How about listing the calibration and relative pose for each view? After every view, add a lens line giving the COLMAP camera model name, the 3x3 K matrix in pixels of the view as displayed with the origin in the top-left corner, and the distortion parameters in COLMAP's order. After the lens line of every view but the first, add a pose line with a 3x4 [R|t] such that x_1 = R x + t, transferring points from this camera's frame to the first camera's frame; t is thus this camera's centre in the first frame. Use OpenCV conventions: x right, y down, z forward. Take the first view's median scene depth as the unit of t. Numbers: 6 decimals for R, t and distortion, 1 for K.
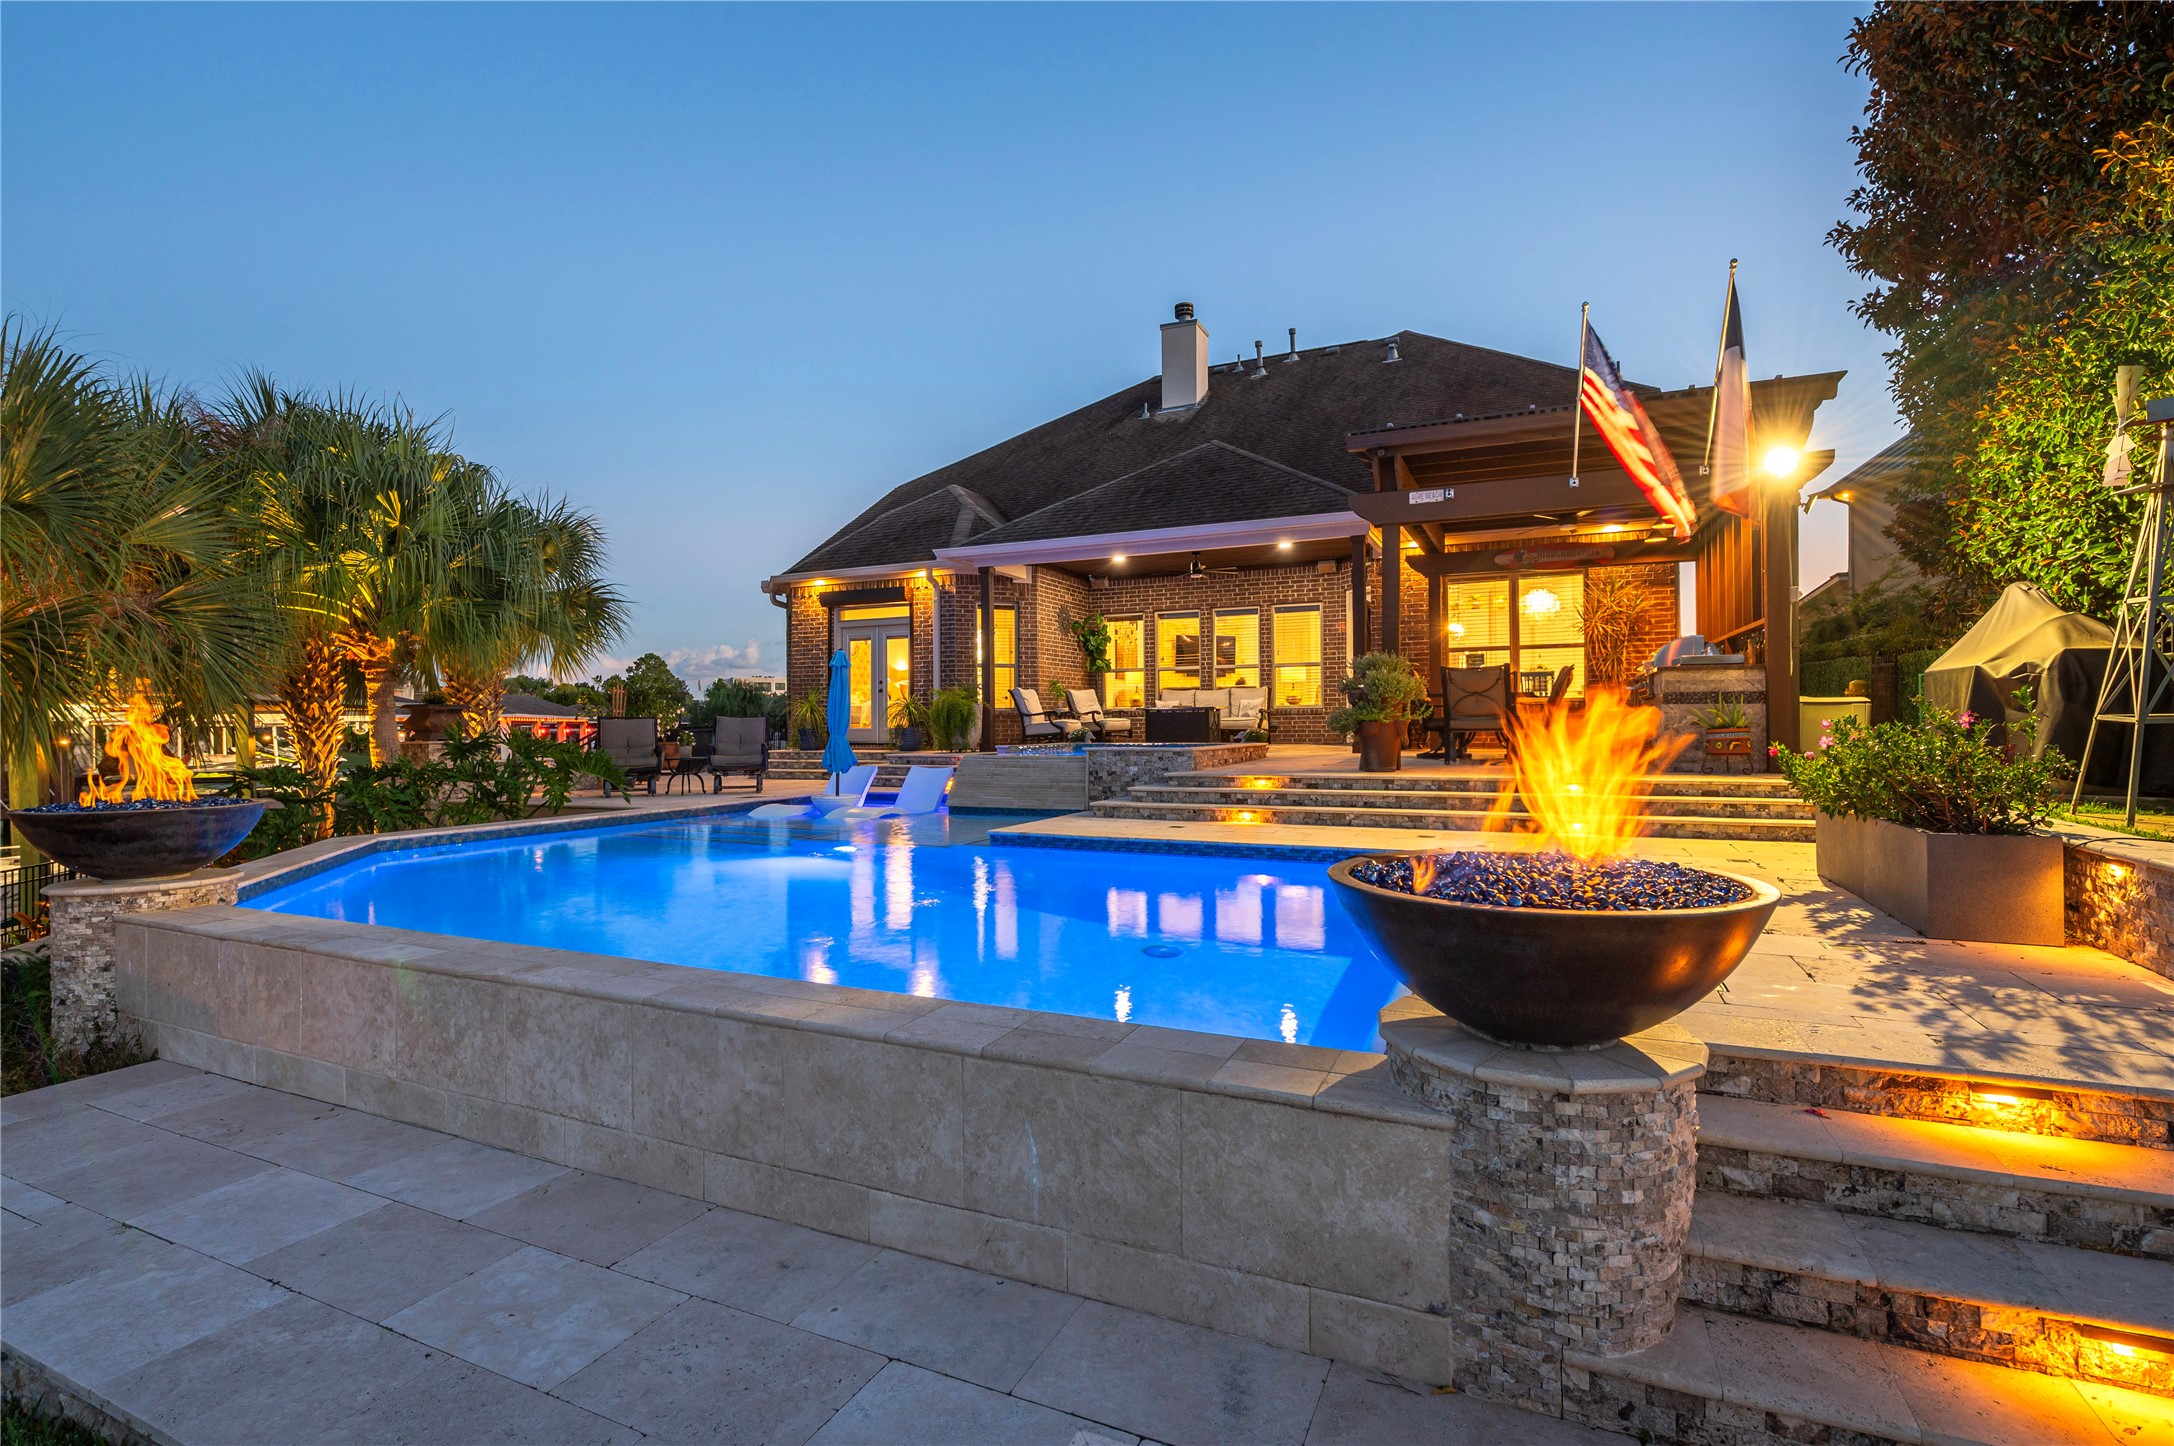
lens RADIAL K [[1003.0, 0, 1089.6], [0, 1003.0, 715.7], [0, 0, 1]] dist [-0.000921, 0.000016]
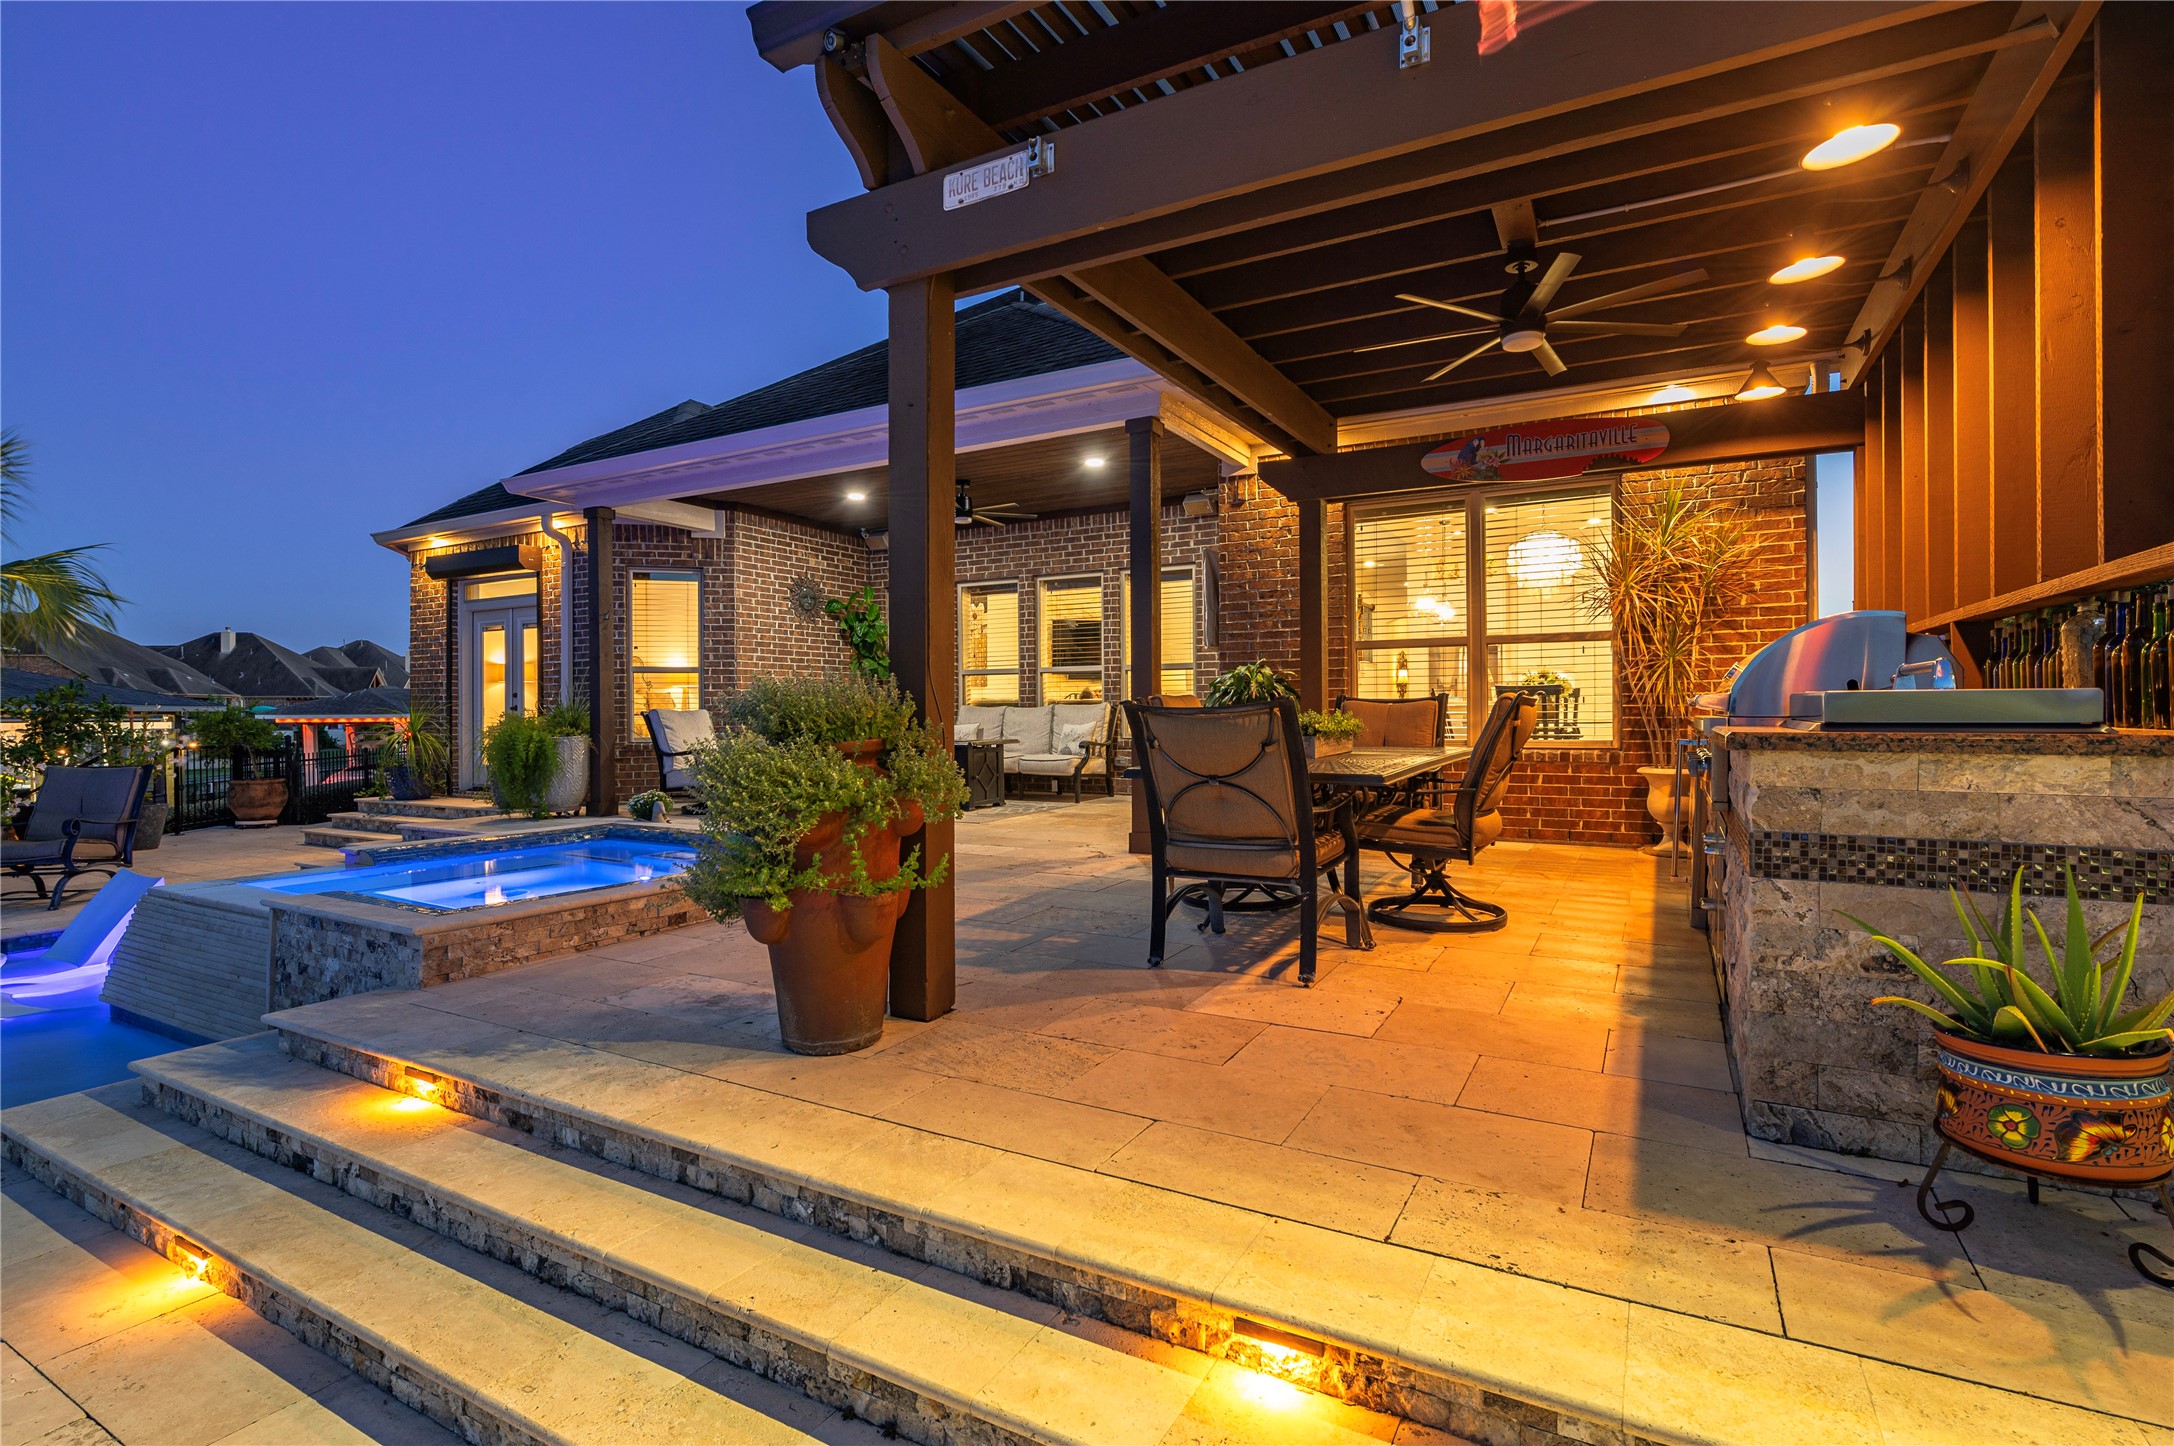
lens RADIAL K [[1026.1, 0, 1084.6], [0, 1026.1, 723.4], [0, 0, 1]] dist [0.002070, 0.000173]
pose [[0.996520, 0.003138, -0.083299, 0.268183], [-0.001463, 0.999796, 0.020157, -0.035879], [0.083345, -0.019965, 0.996321, 0.458361]]
